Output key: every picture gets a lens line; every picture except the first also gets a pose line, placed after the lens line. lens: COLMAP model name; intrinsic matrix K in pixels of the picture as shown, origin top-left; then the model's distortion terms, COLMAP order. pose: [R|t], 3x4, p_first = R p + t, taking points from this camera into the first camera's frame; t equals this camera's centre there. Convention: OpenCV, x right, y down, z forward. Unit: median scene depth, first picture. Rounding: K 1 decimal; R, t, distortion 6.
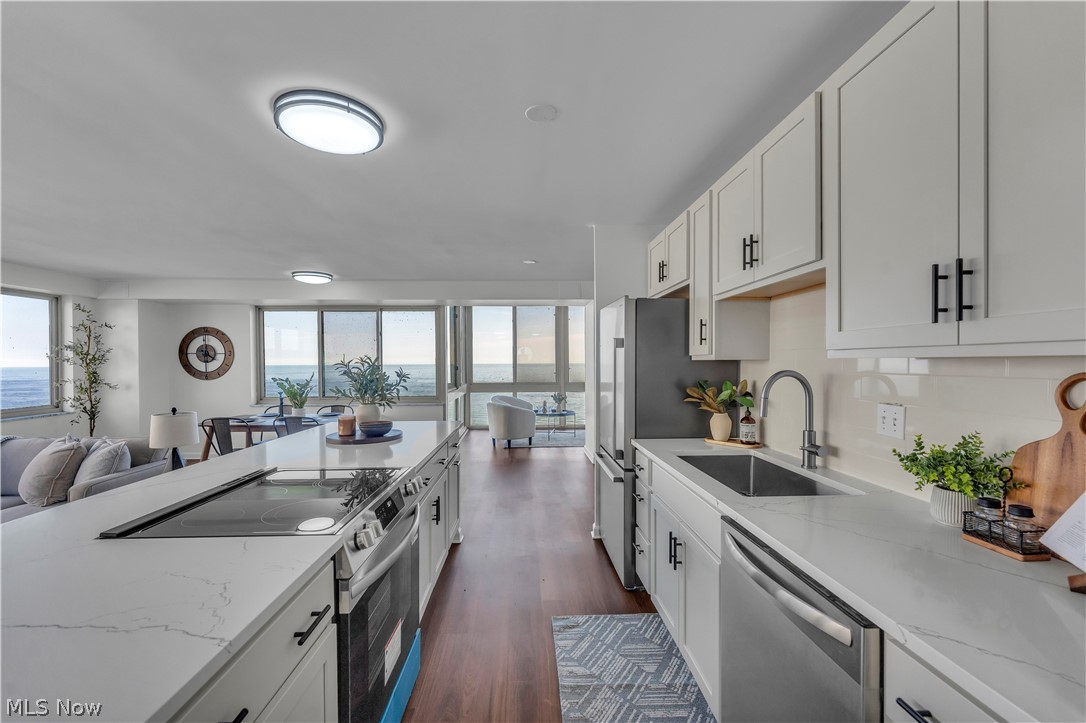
lens RADIAL K [[440.4, 0, 536.6], [0, 440.4, 366.8], [0, 0, 1]] dist [-0.001320, -0.000738]
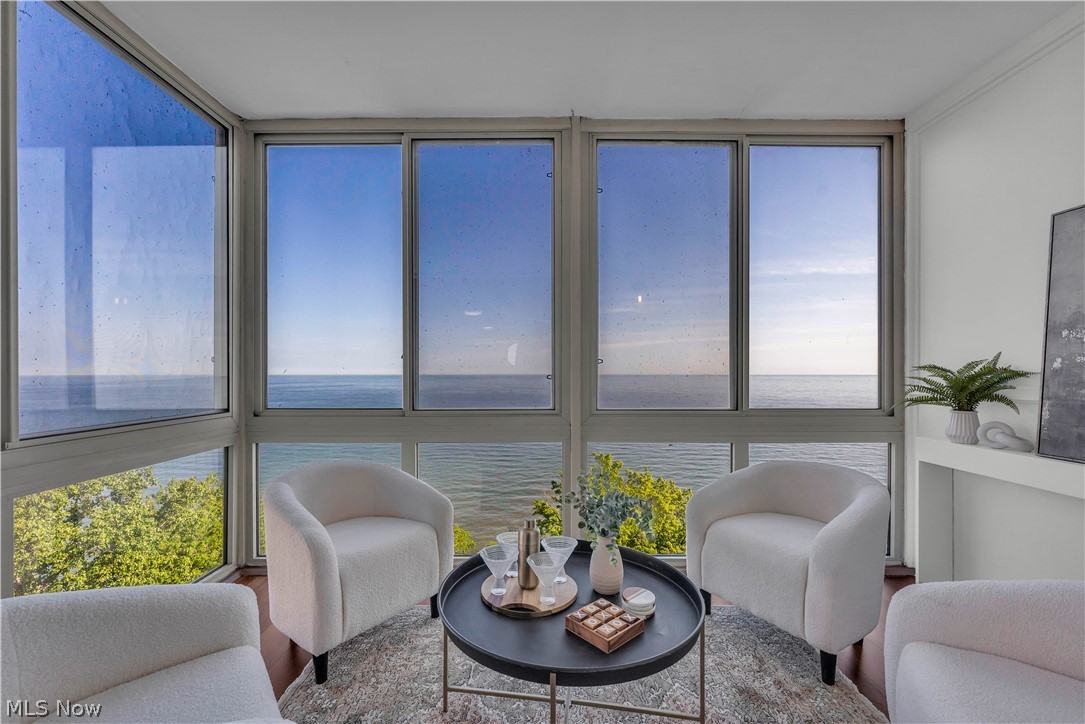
lens RADIAL K [[440.0, 0, 535.9], [0, 440.0, 368.3], [0, 0, 1]] dist [-0.001320, -0.000738]
pose [[0.999832, 0.007430, -0.016748, 0.076385], [-0.007773, 0.999760, -0.020486, 0.030295], [0.016592, 0.020613, 0.999650, 1.462245]]
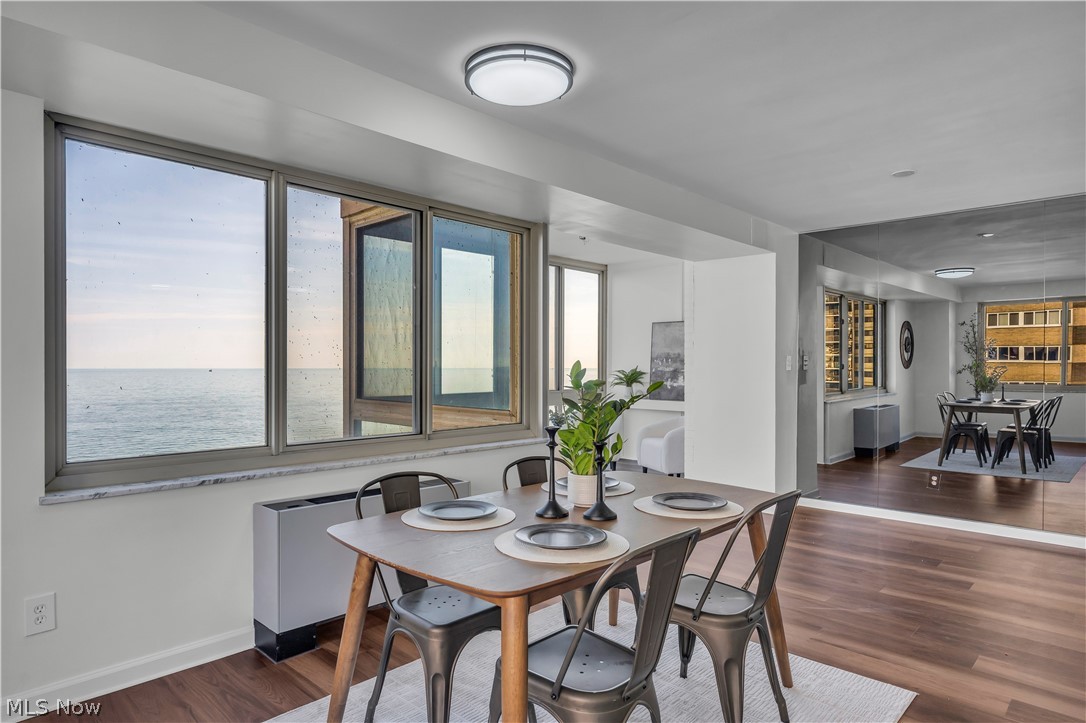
lens RADIAL K [[633.5, 0, 518.7], [0, 633.5, 370.2], [0, 0, 1]] dist [-0.029535, 0.006949]
pose [[0.734901, 0.001278, 0.678173, -0.992187], [0.003242, 0.999980, -0.005399, 0.023455], [-0.678166, 0.006166, 0.734883, 0.780890]]
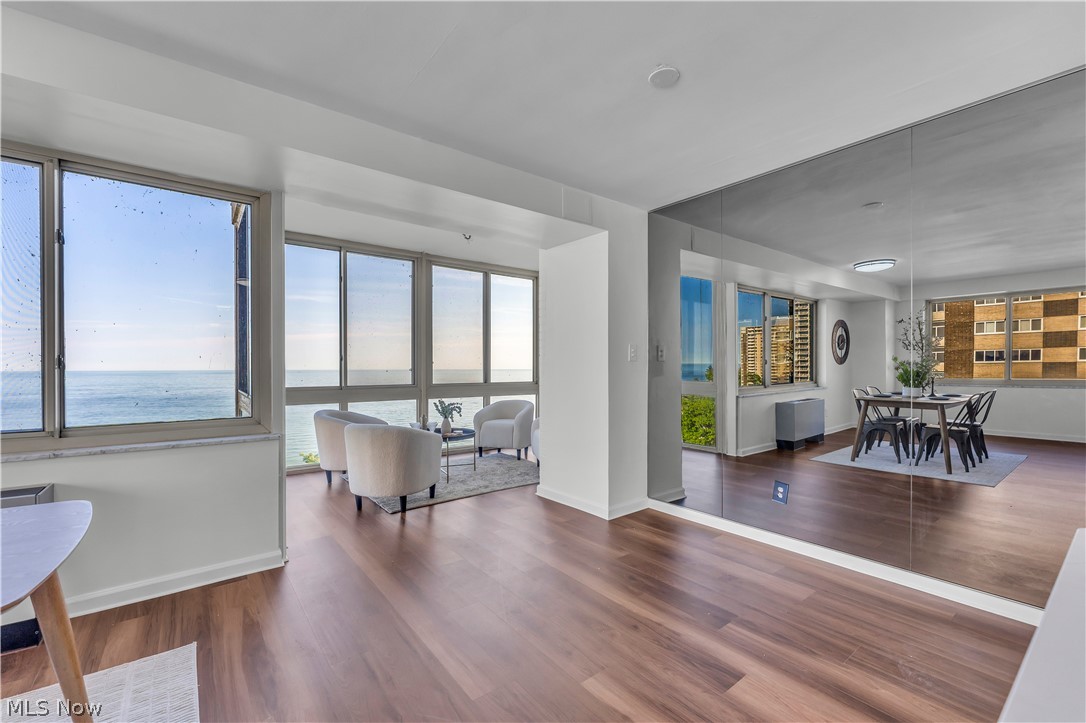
lens RADIAL K [[453.2, 0, 536.7], [0, 453.2, 369.7], [0, 0, 1]] dist [-0.012111, -0.001176]
pose [[0.815855, 0.002801, 0.578249, -0.374203], [0.002503, 0.999962, -0.008375, 0.040888], [-0.578251, 0.008280, 0.815817, 0.765890]]
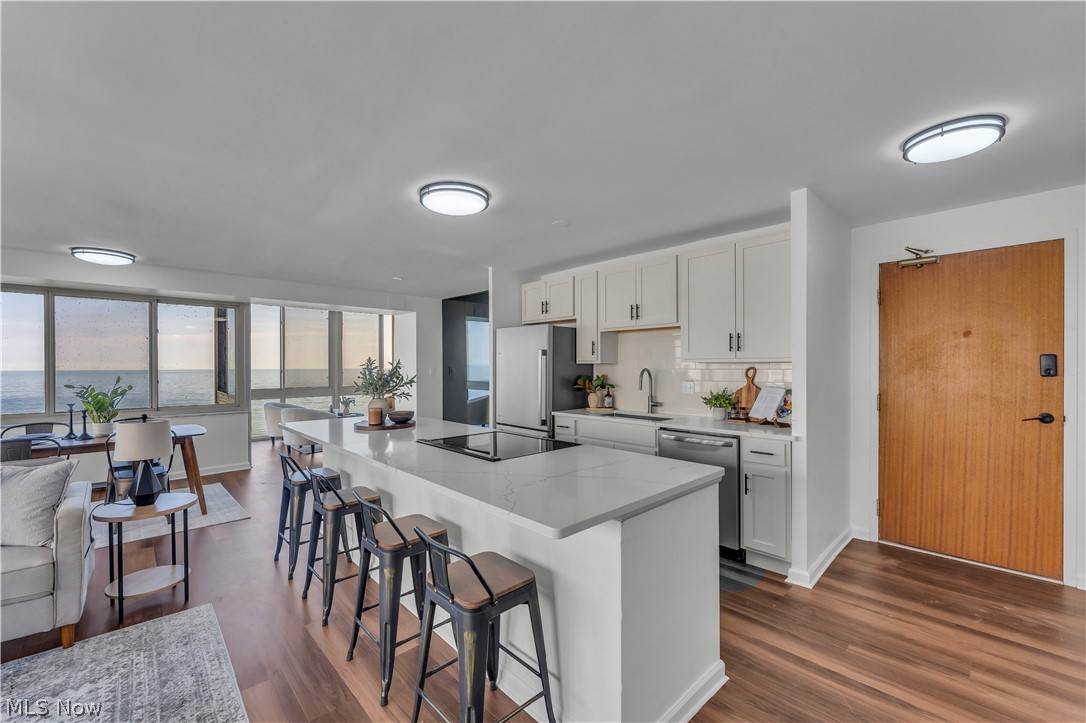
lens RADIAL K [[440.4, 0, 534.4], [0, 440.4, 365.8], [0, 0, 1]] dist [-0.001320, -0.000738]
pose [[0.754765, 0.003608, 0.655985, -0.526440], [0.006921, 0.999885, -0.013462, 0.009183], [-0.655958, 0.014701, 0.754654, -0.112927]]
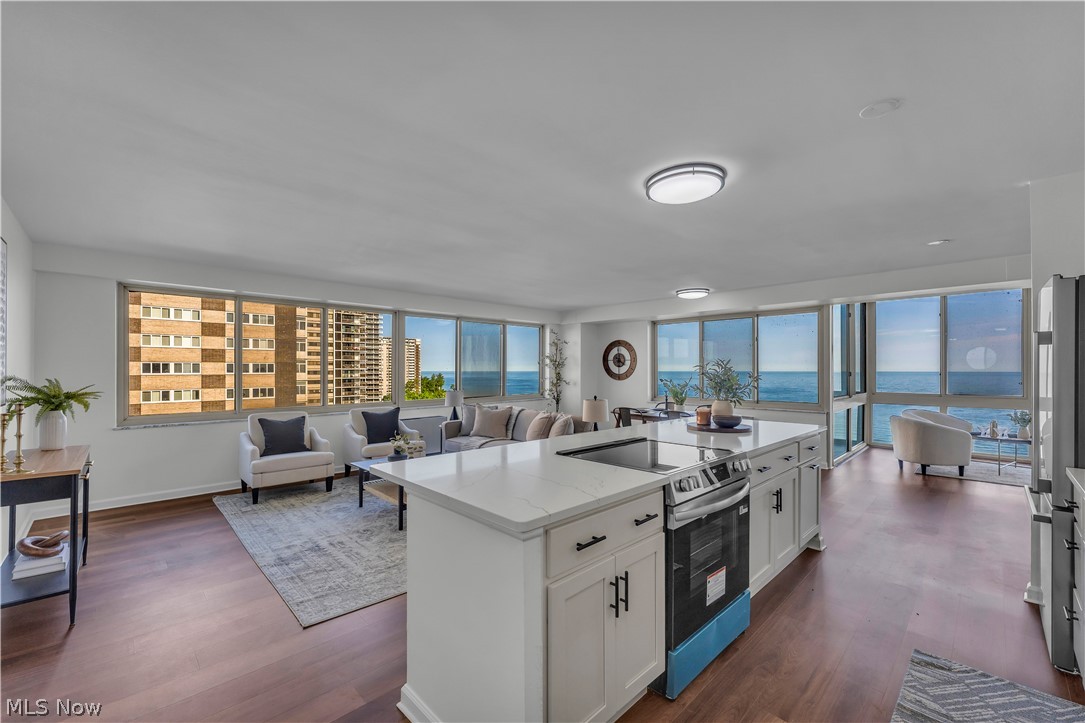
lens RADIAL K [[440.0, 0, 541.1], [0, 440.0, 370.1], [0, 0, 1]] dist [-0.001320, -0.000738]
pose [[0.673517, 0.006333, -0.739145, 0.094794], [-0.011735, 0.999929, -0.002126, 0.007299], [0.739079, 0.010105, 0.673543, -0.087147]]
